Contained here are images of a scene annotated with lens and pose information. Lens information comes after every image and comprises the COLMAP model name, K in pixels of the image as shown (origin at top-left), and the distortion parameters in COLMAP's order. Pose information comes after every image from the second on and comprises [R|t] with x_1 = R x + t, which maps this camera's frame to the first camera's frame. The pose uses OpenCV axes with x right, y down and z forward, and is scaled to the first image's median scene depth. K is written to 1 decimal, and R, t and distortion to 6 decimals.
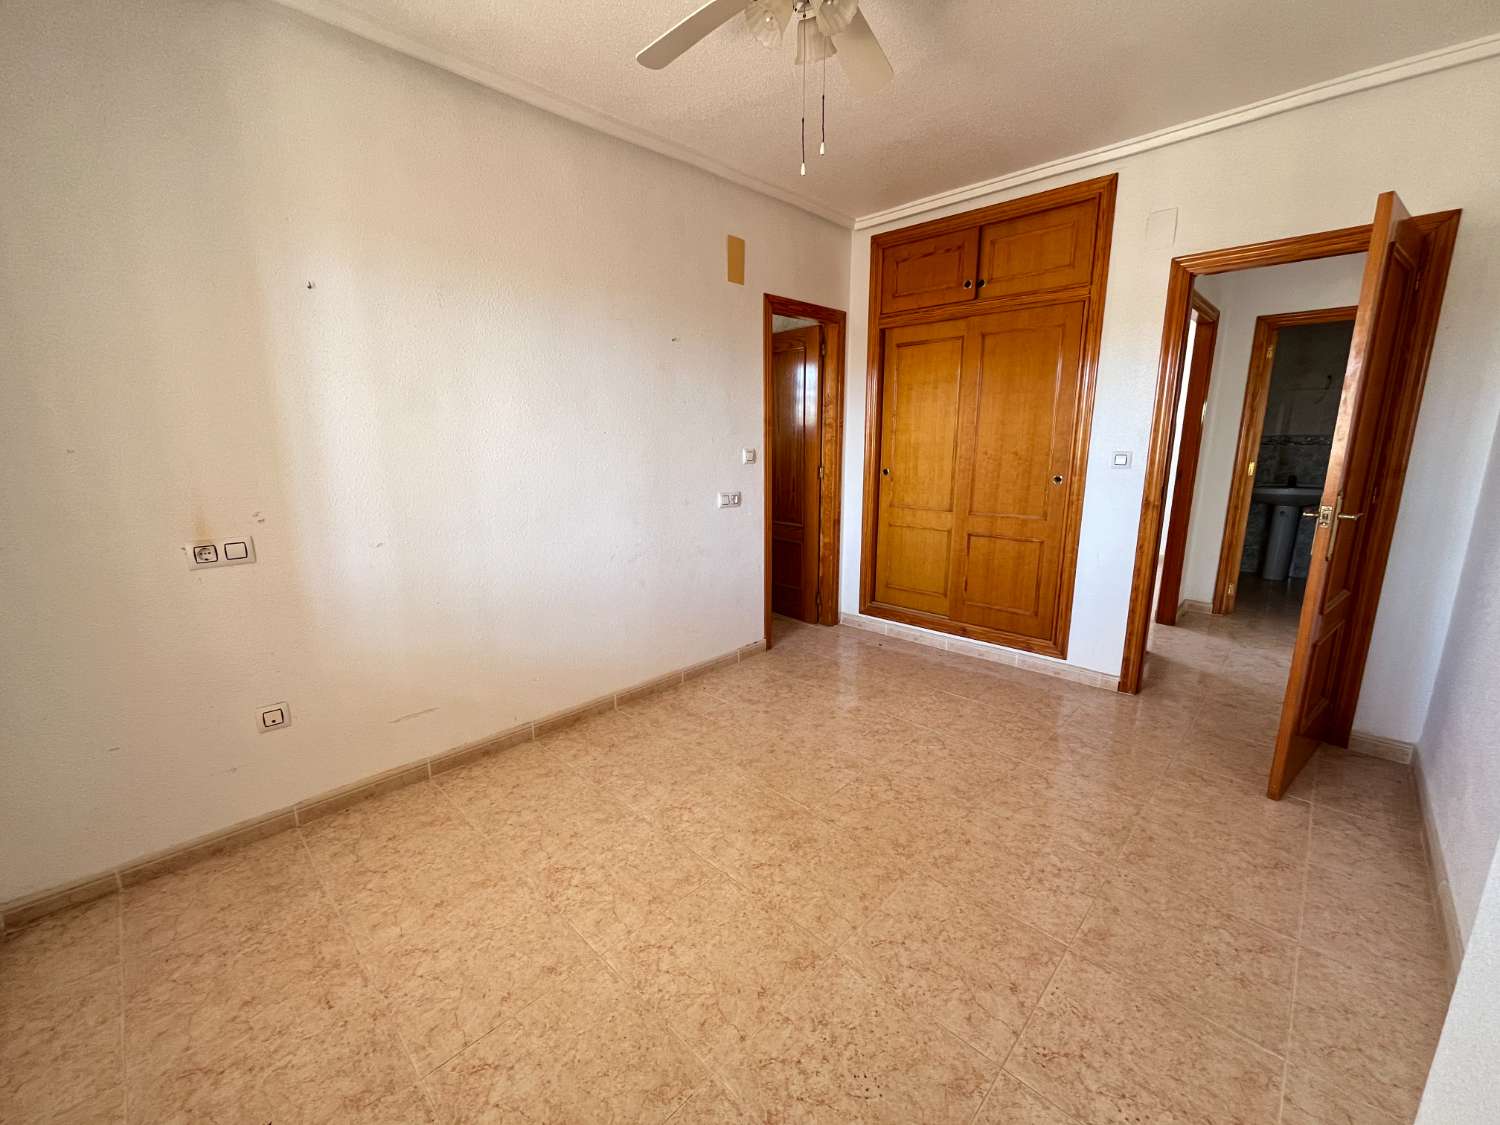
lens RADIAL K [[608.1, 0, 750.0], [0, 608.1, 562.5], [0, 0, 1]] dist [0.000714, 0.000139]
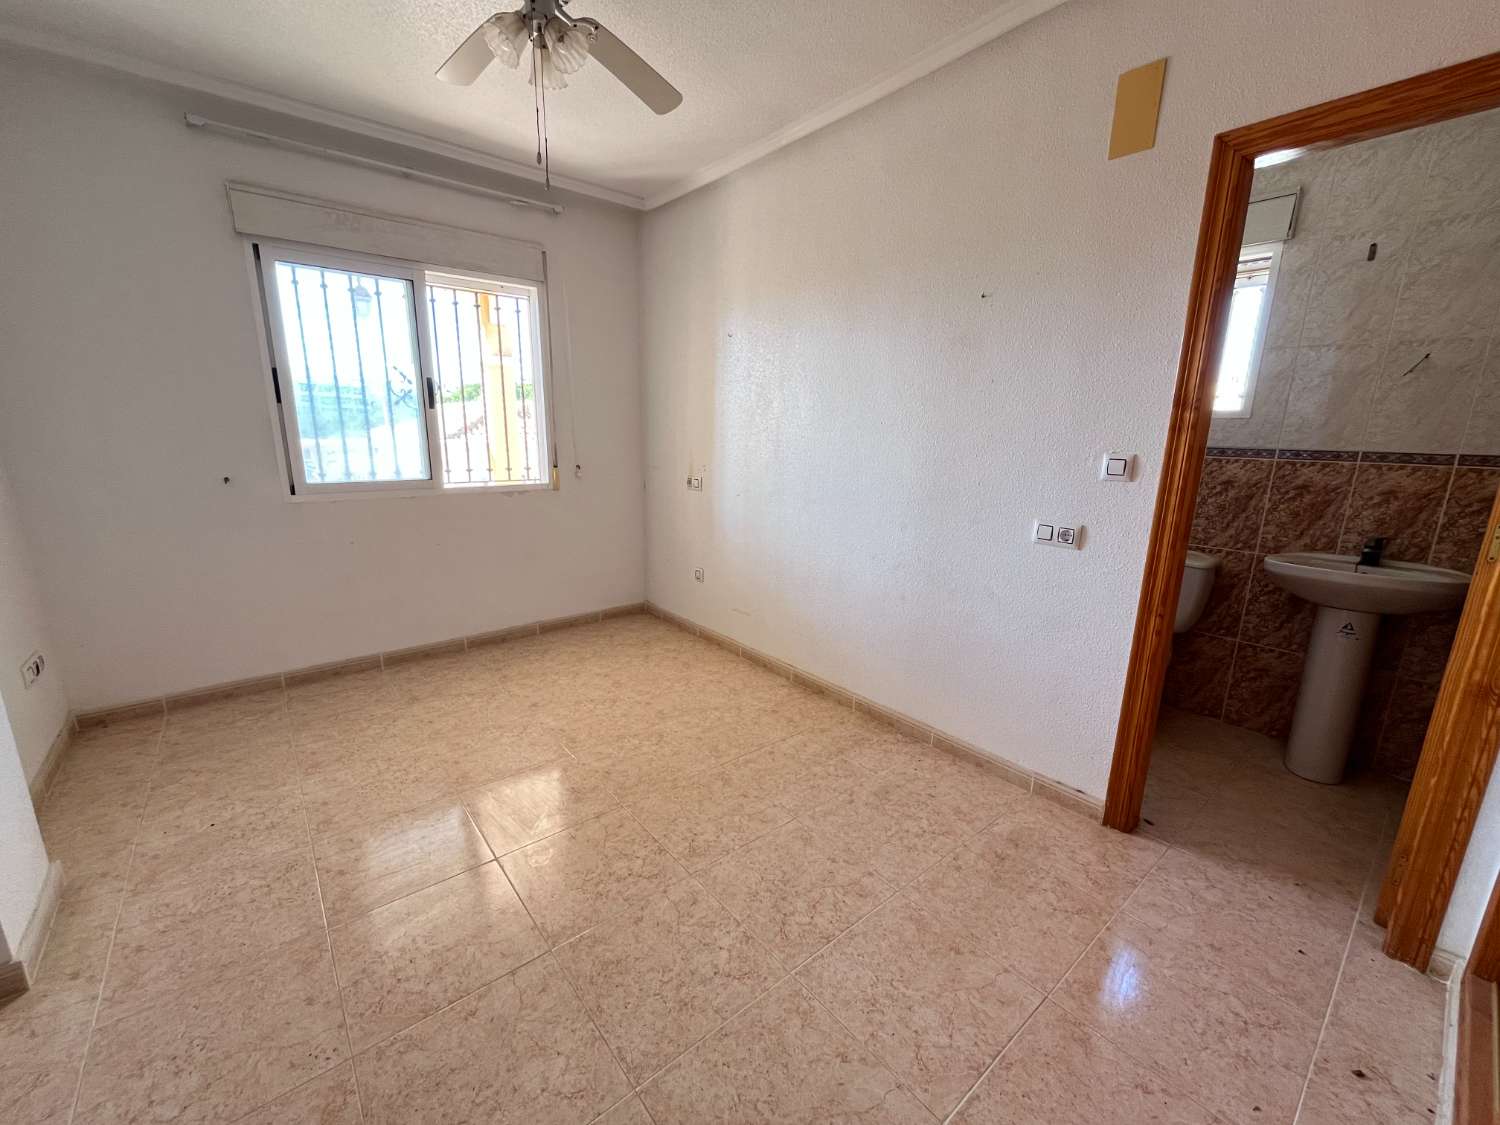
lens RADIAL K [[608.1, 0, 750.0], [0, 608.1, 562.5], [0, 0, 1]] dist [0.000714, 0.000139]
pose [[-0.109755, 0.219706, -0.969372, 0.785893], [-0.214053, 0.947156, 0.238907, -0.204420], [0.970636, 0.233718, -0.056926, 0.970230]]
